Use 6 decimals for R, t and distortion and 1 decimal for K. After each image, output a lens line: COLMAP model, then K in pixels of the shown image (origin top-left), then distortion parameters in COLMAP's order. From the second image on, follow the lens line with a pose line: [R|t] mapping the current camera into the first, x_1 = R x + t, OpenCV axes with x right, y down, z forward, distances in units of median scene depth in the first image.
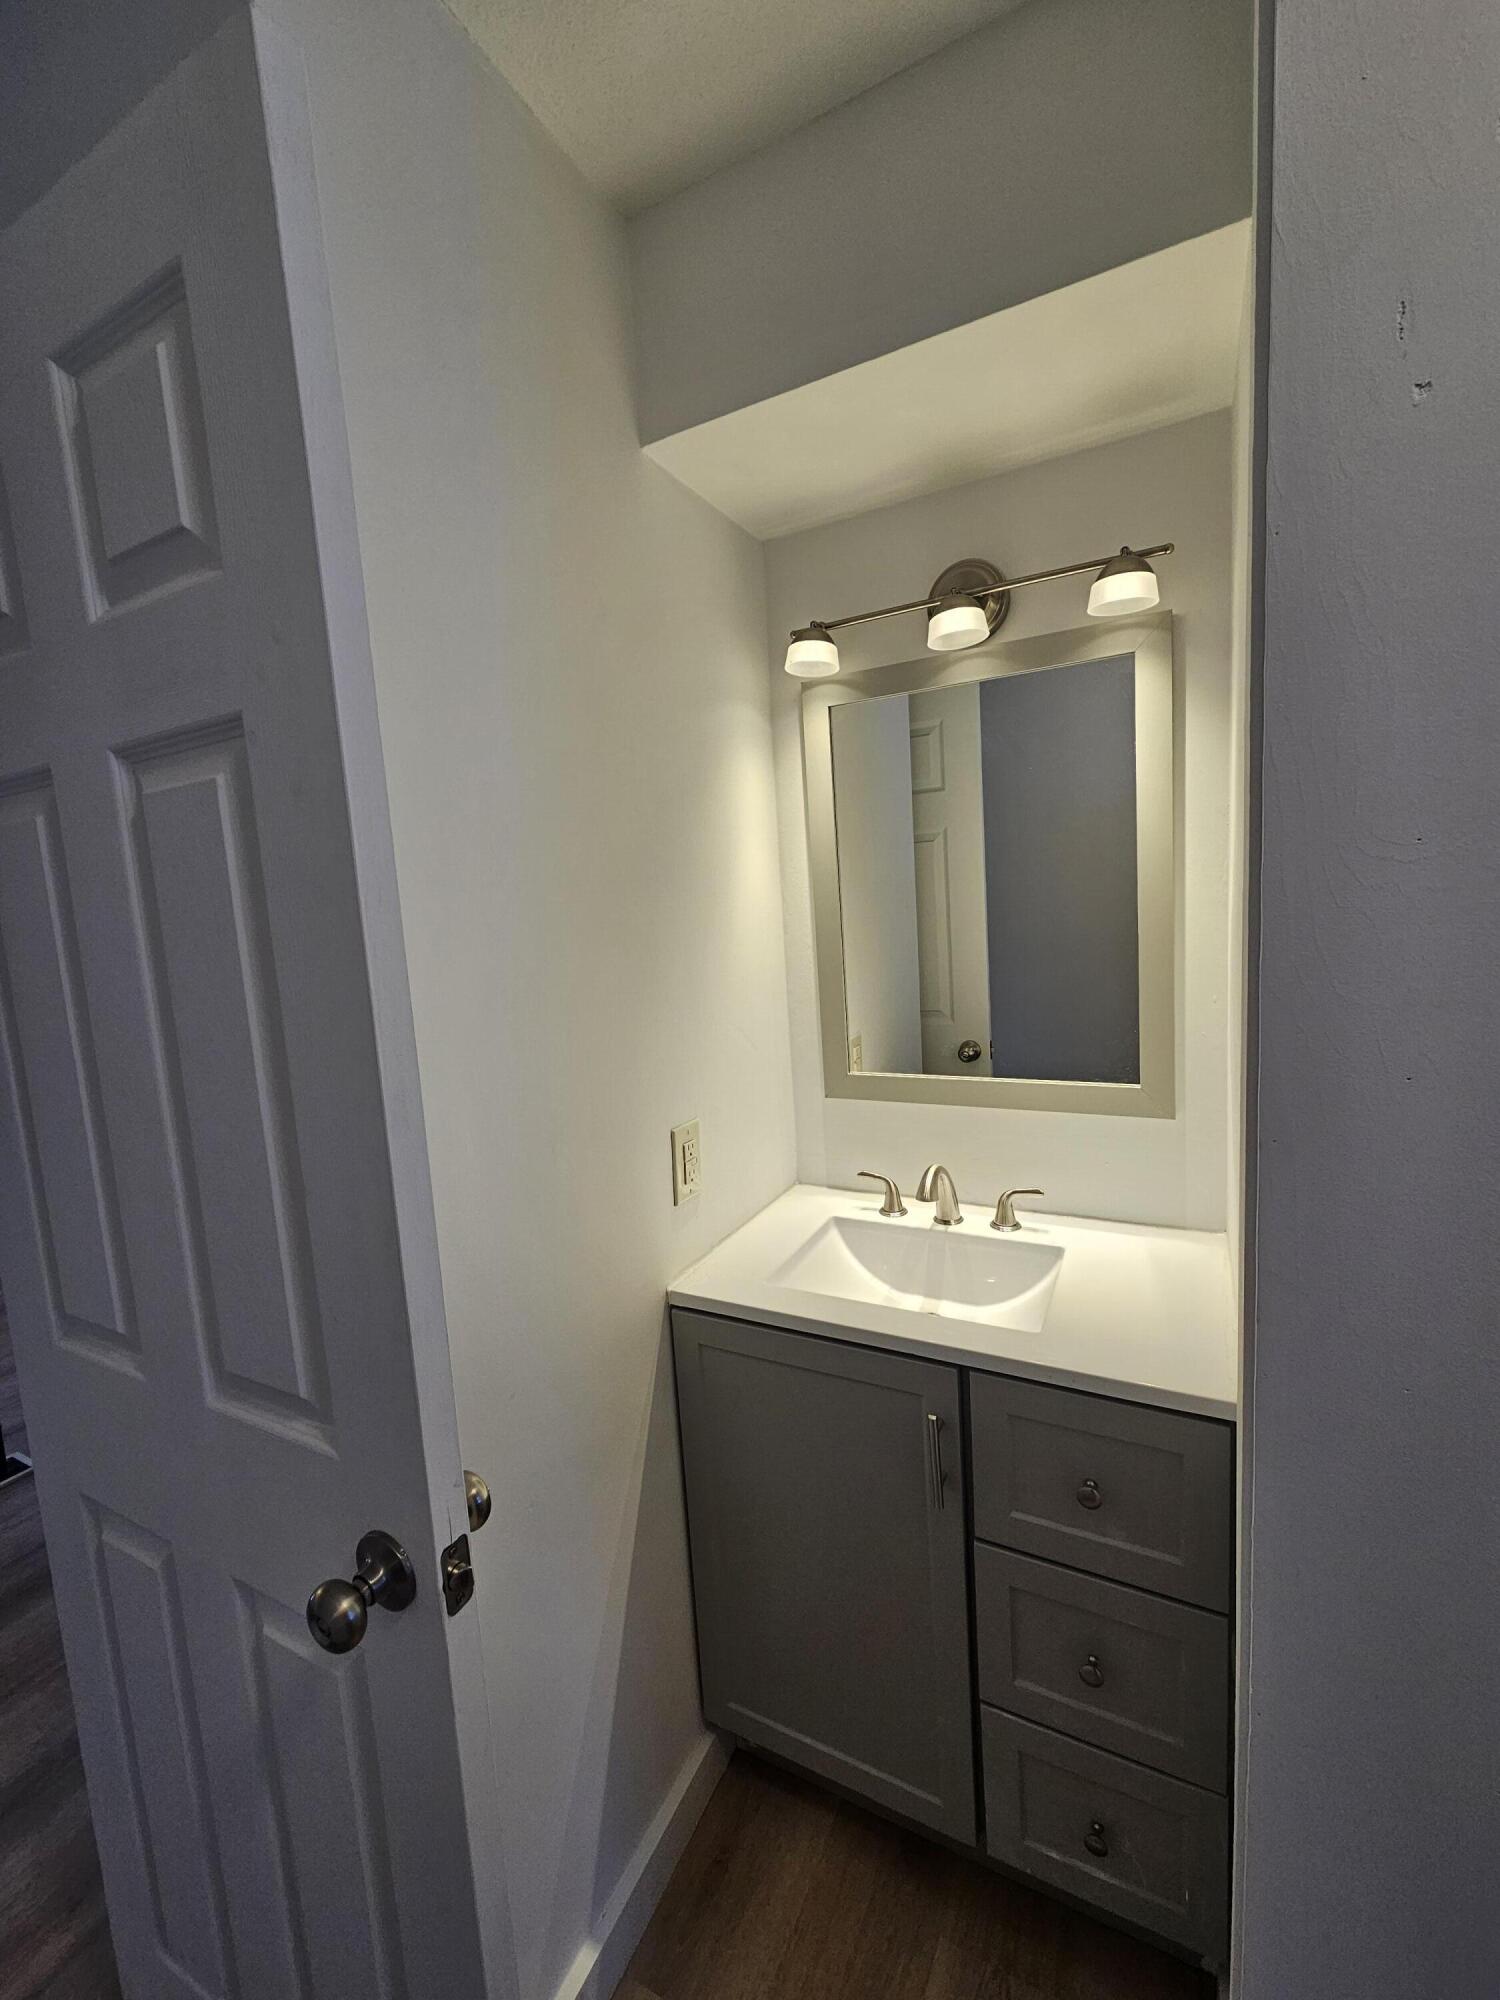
lens RADIAL K [[815.9, 0, 750.0], [0, 815.9, 998.8], [0, 0, 1]] dist [0.002595, -0.001080]
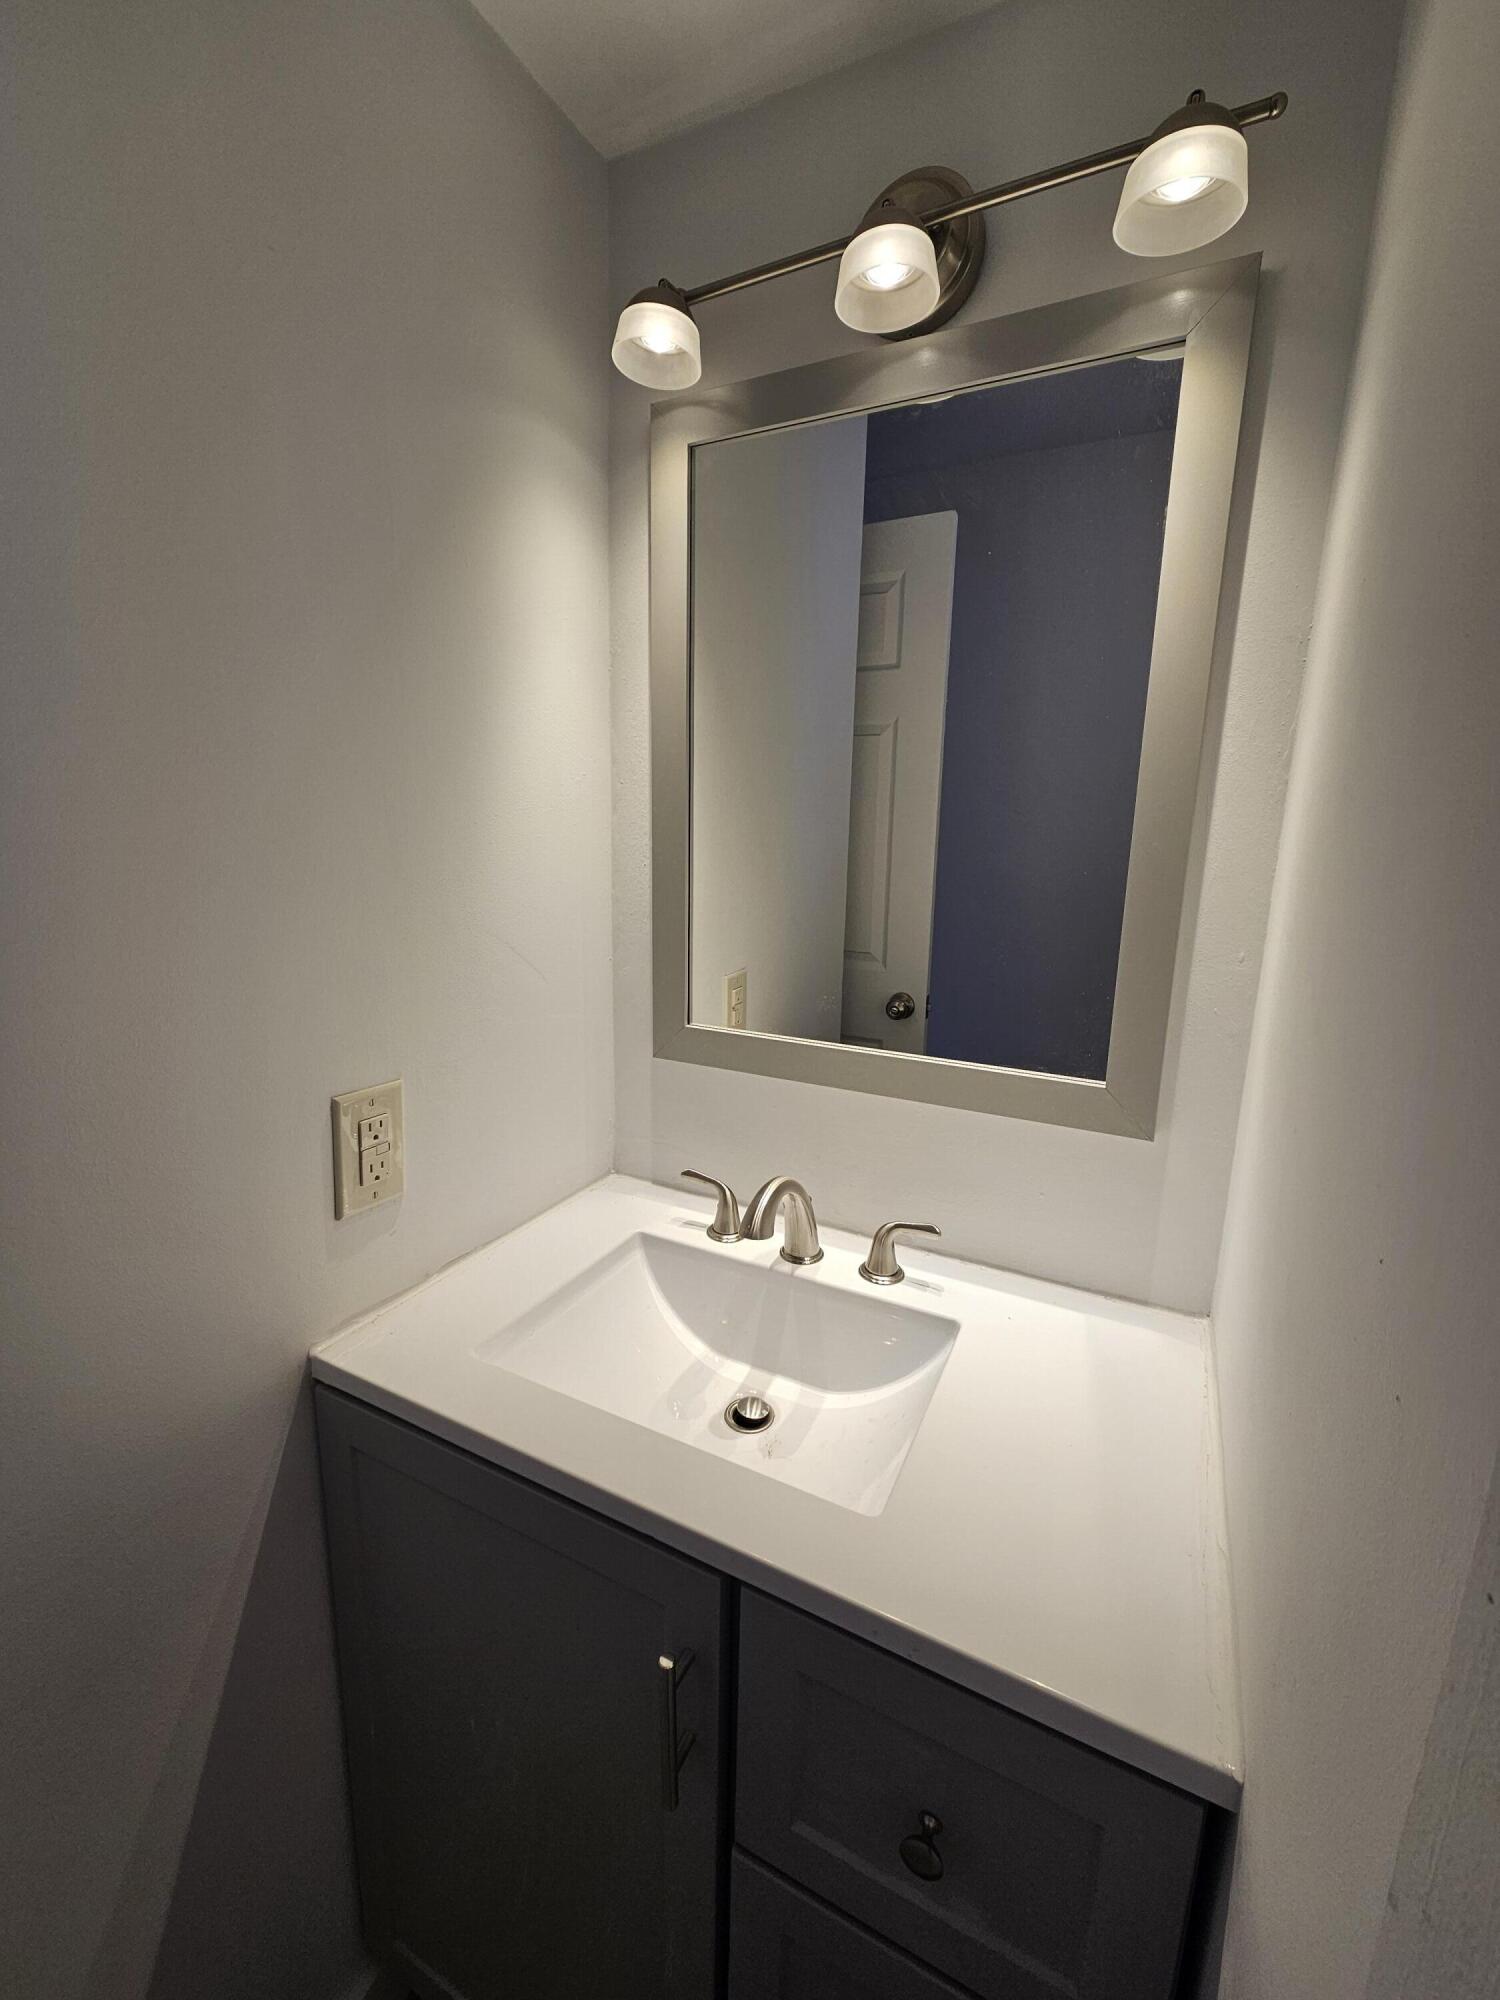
lens RADIAL K [[815.9, 0, 750.0], [0, 815.9, 998.8], [0, 0, 1]] dist [0.002595, -0.001080]
pose [[0.995994, 0.082776, 0.033822, 0.163274], [-0.085170, 0.993398, 0.076851, 0.013759], [-0.027237, -0.079424, 0.996469, 0.352245]]
